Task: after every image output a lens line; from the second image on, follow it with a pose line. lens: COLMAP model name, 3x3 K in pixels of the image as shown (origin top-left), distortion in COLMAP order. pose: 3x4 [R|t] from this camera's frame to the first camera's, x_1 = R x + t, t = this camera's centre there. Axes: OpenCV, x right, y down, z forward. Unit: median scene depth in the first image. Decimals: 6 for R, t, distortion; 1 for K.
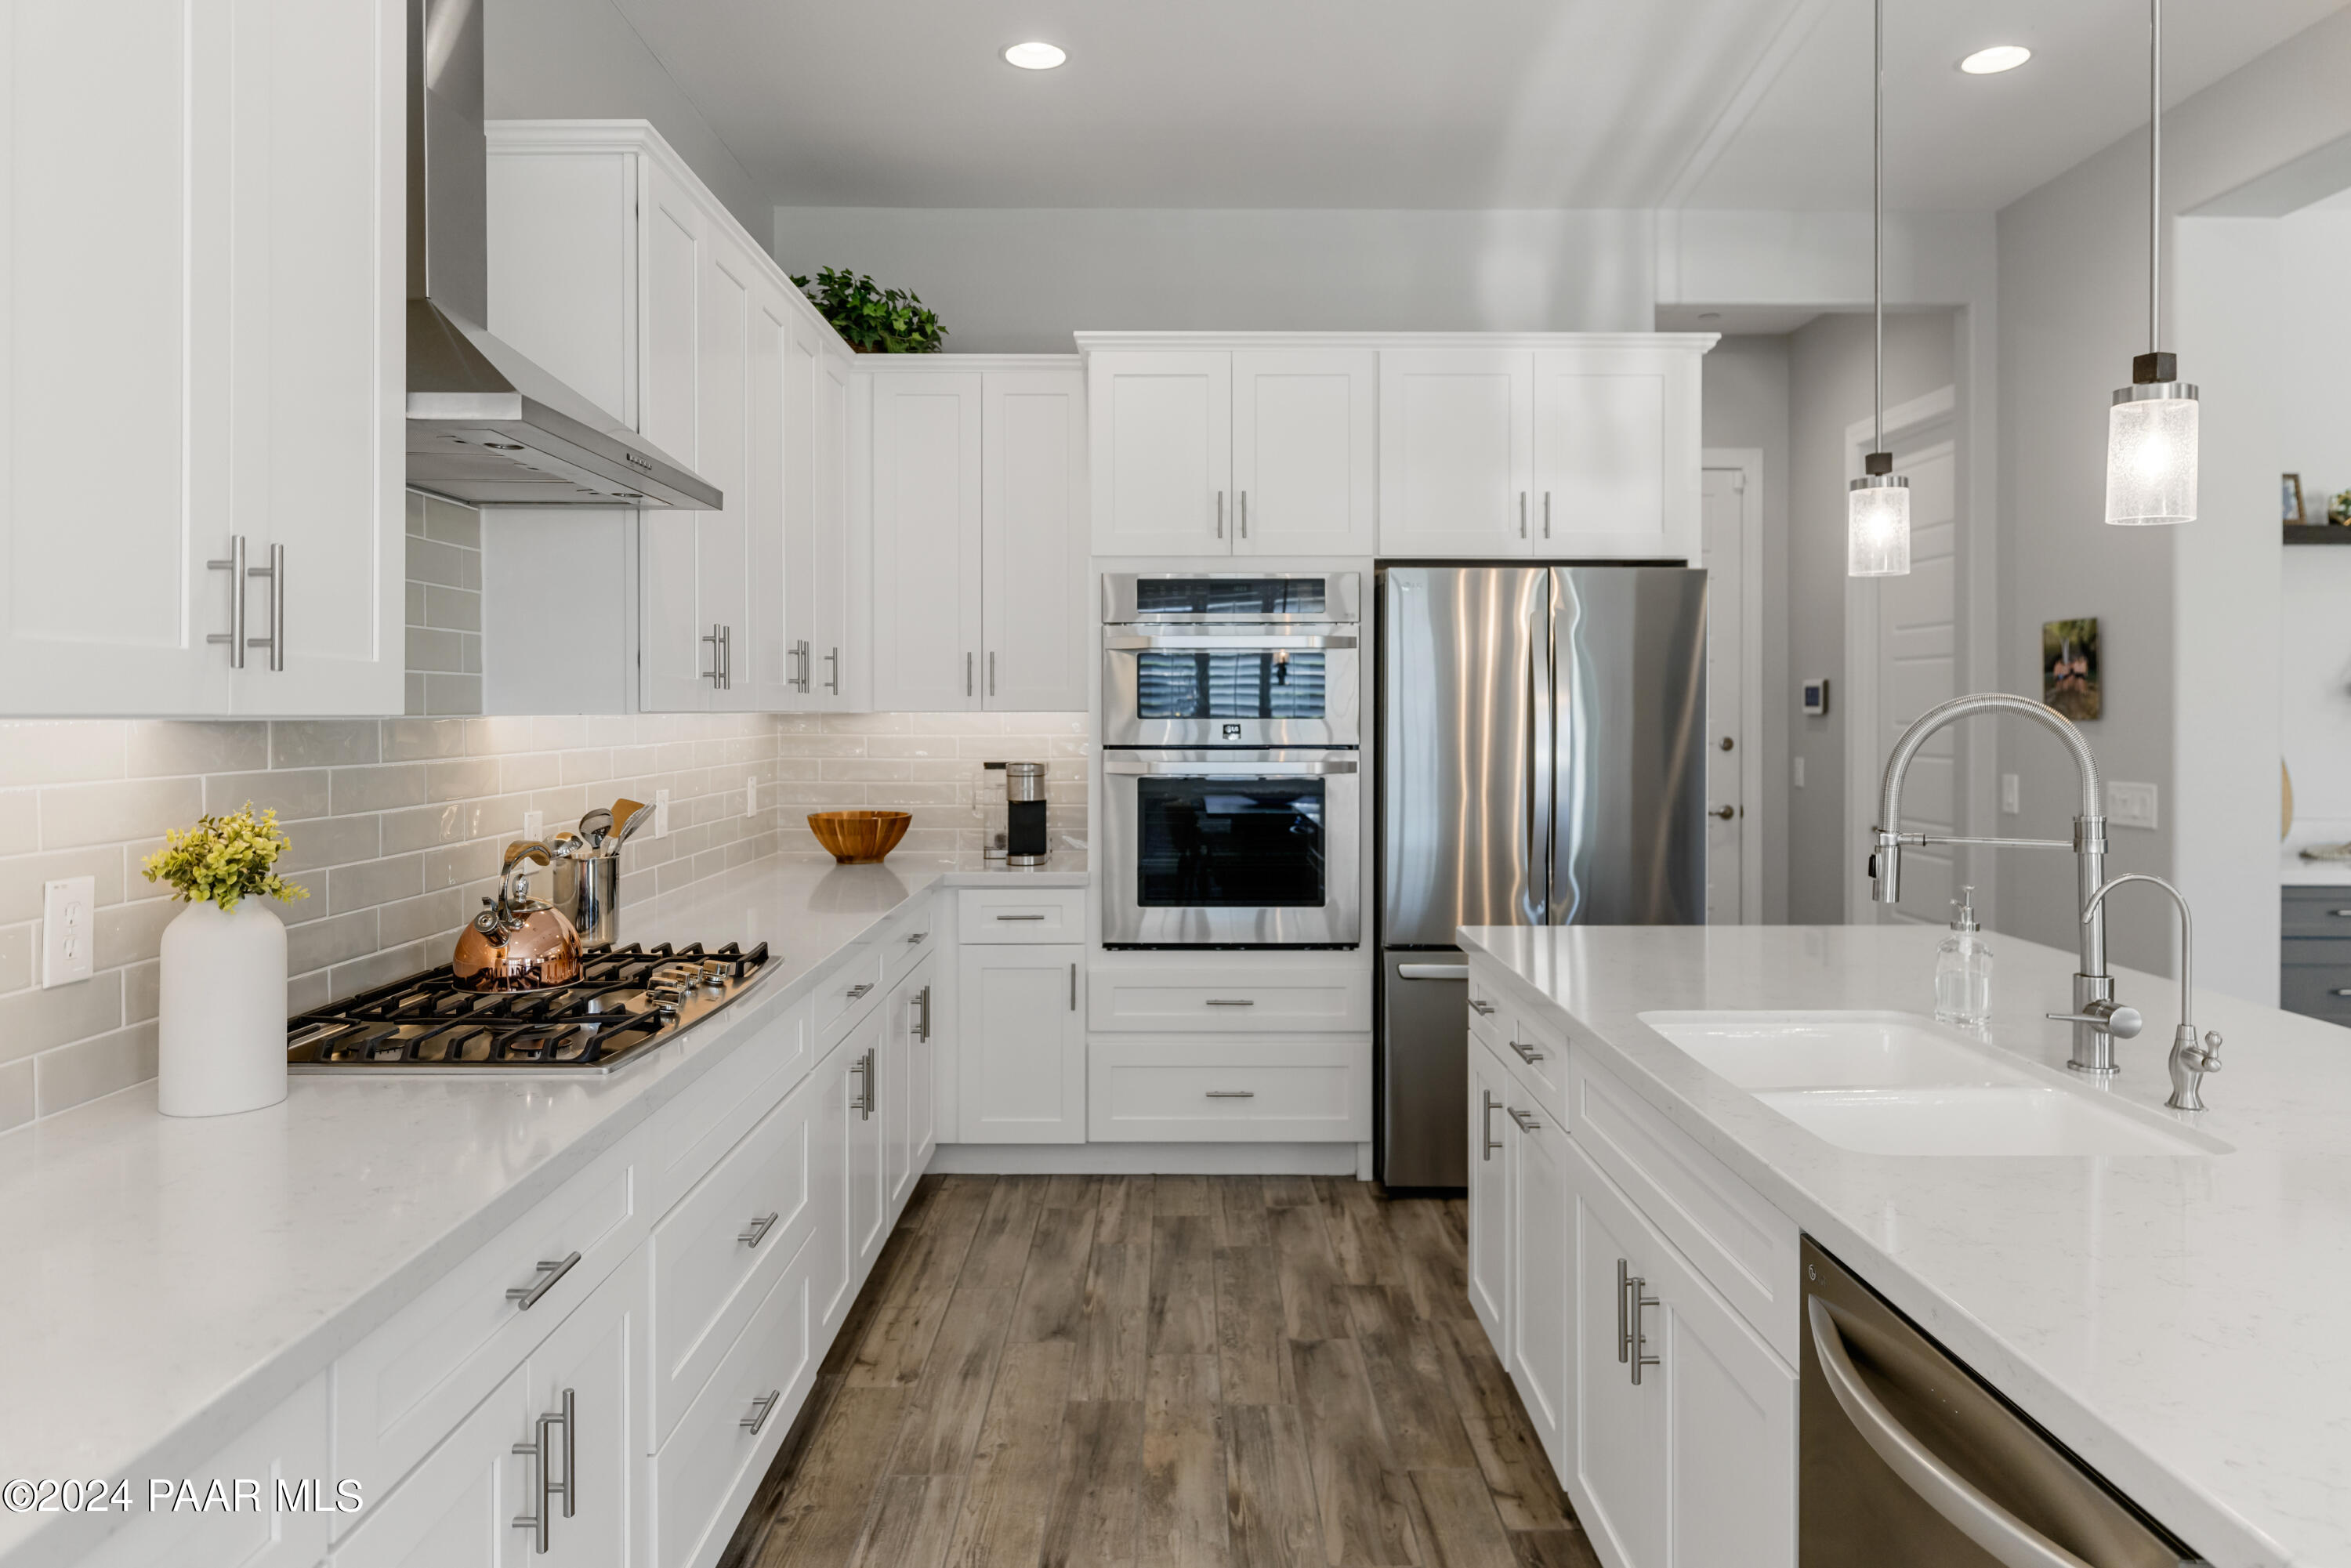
lens RADIAL K [[1537.8, 0, 1173.3], [0, 1537.8, 713.0], [0, 0, 1]] dist [-0.004639, -0.002094]
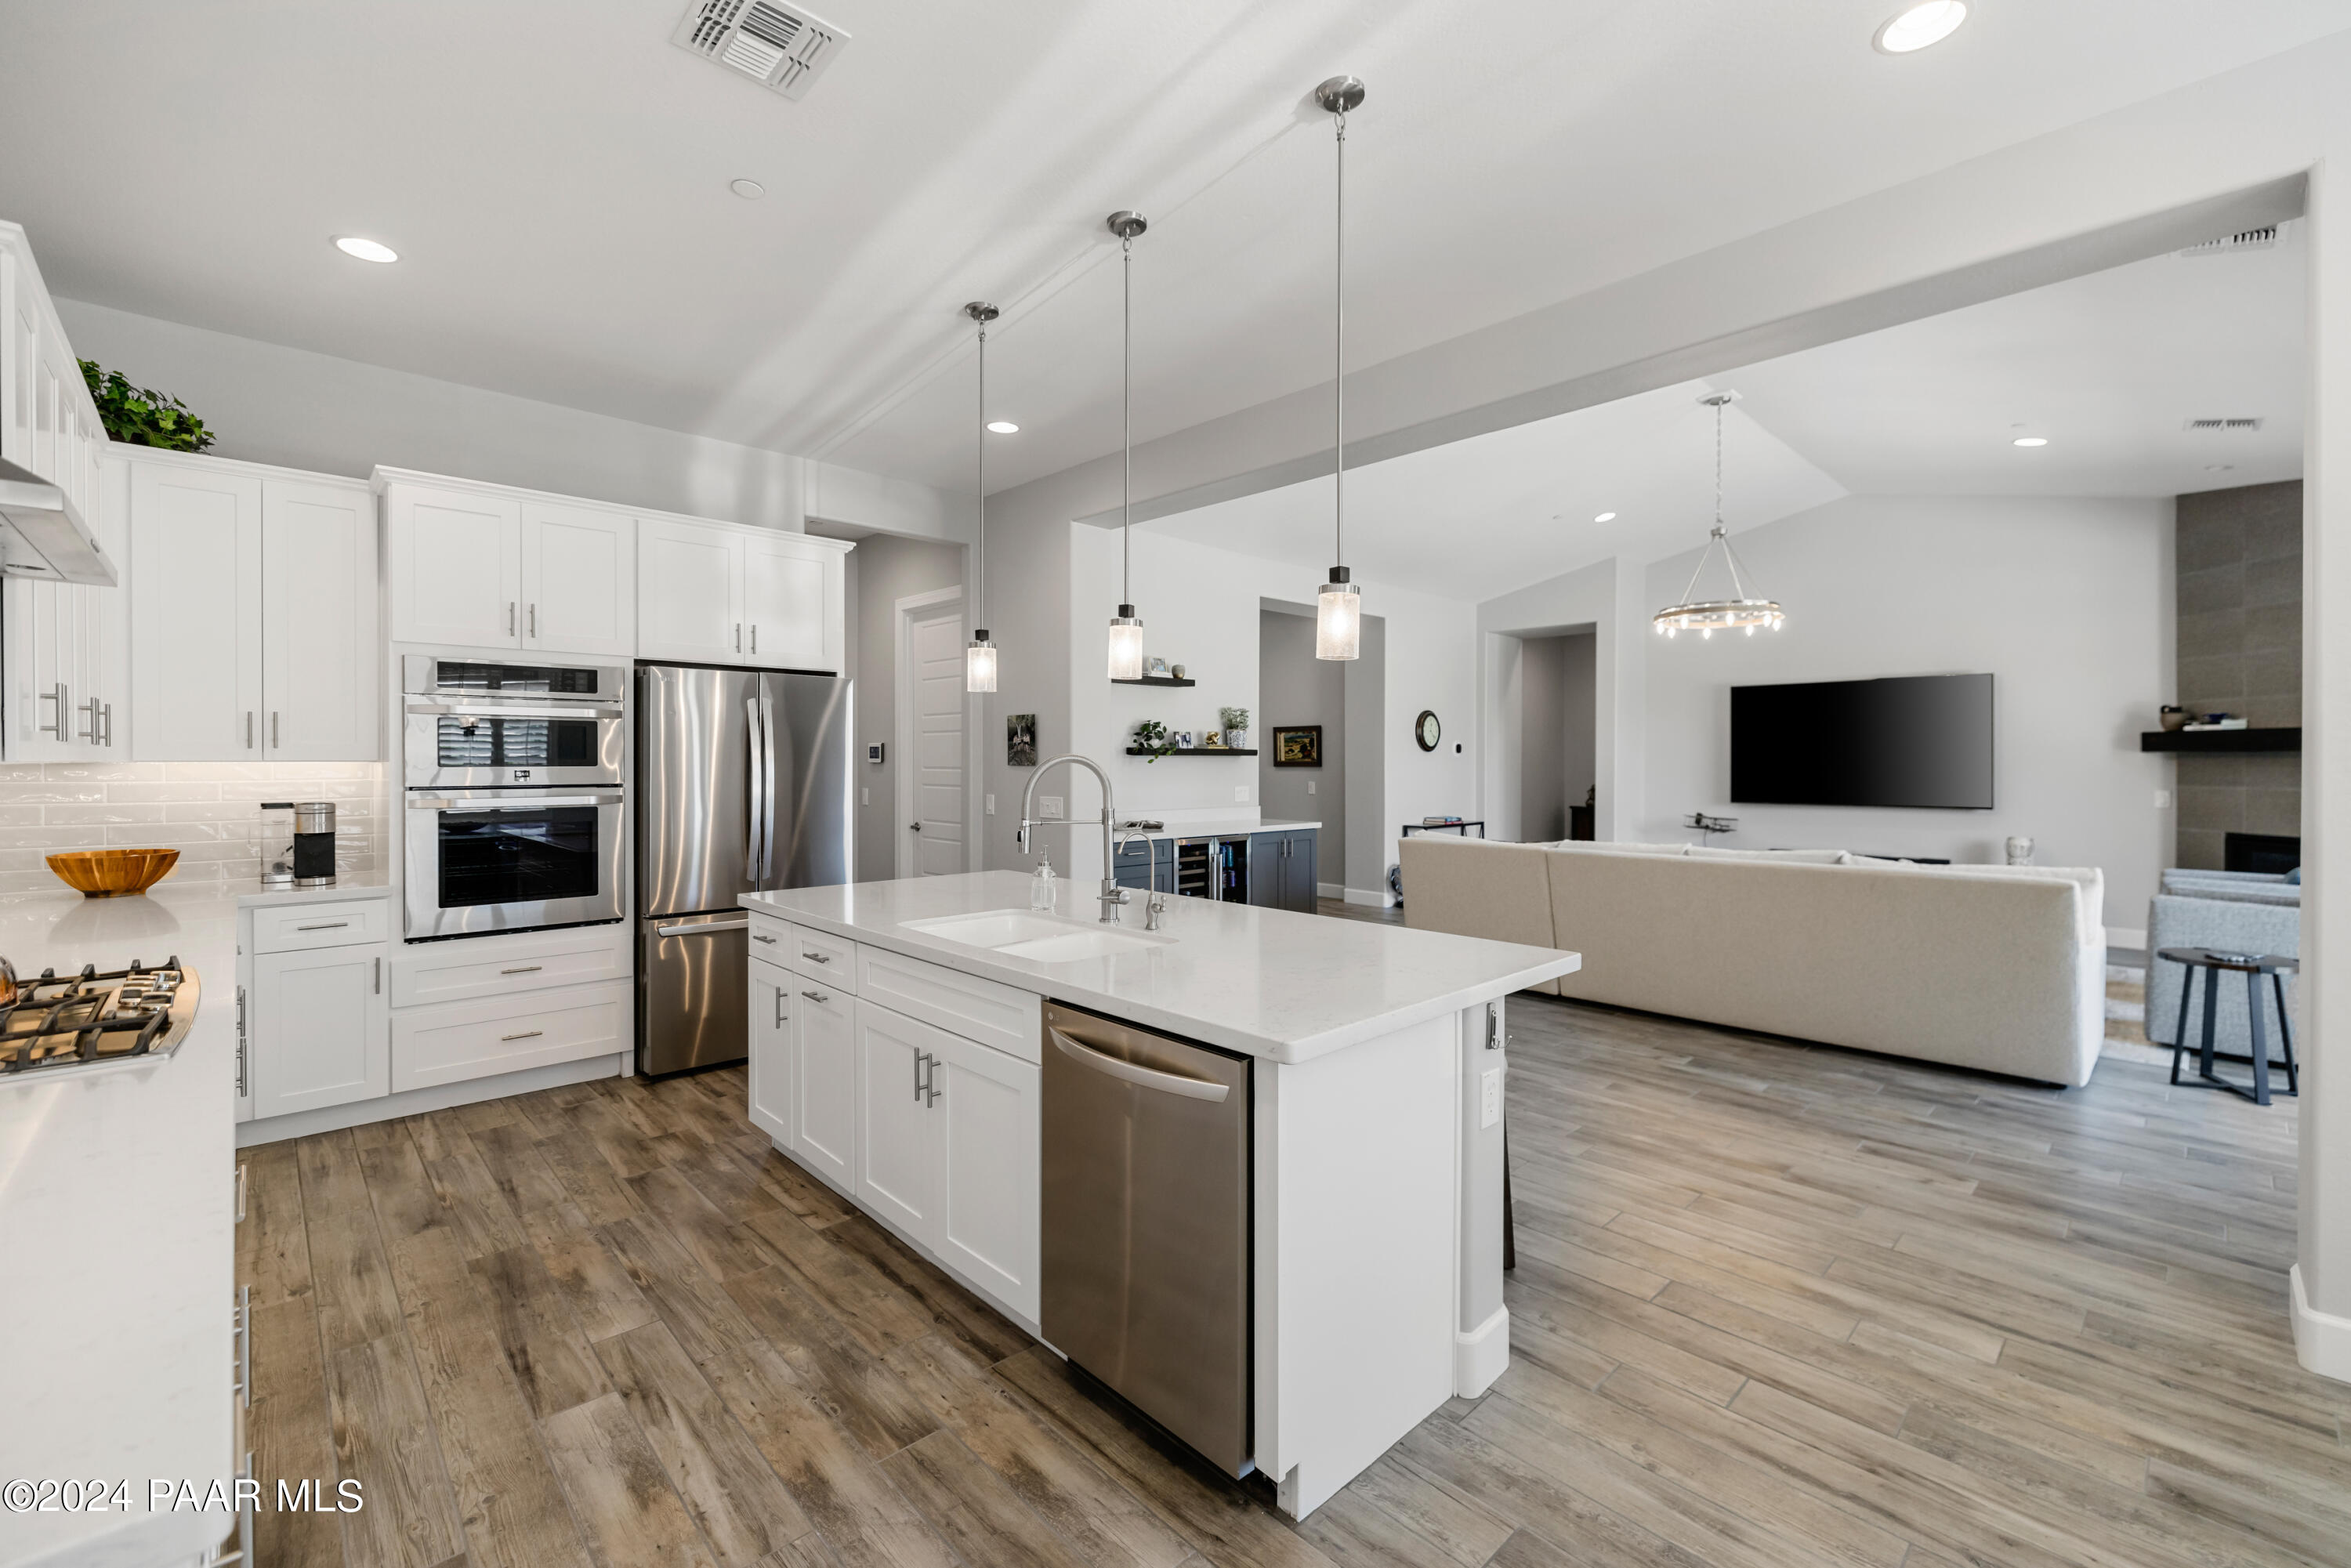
lens RADIAL K [[985.2, 0, 1172.2], [0, 985.2, 766.9], [0, 0, 1]] dist [-0.007630, 0.000177]
pose [[0.725611, -0.003796, 0.688094, -0.147528], [0.000237, 0.999986, 0.005267, -0.000473], [-0.688105, -0.003658, 0.725602, -0.050875]]
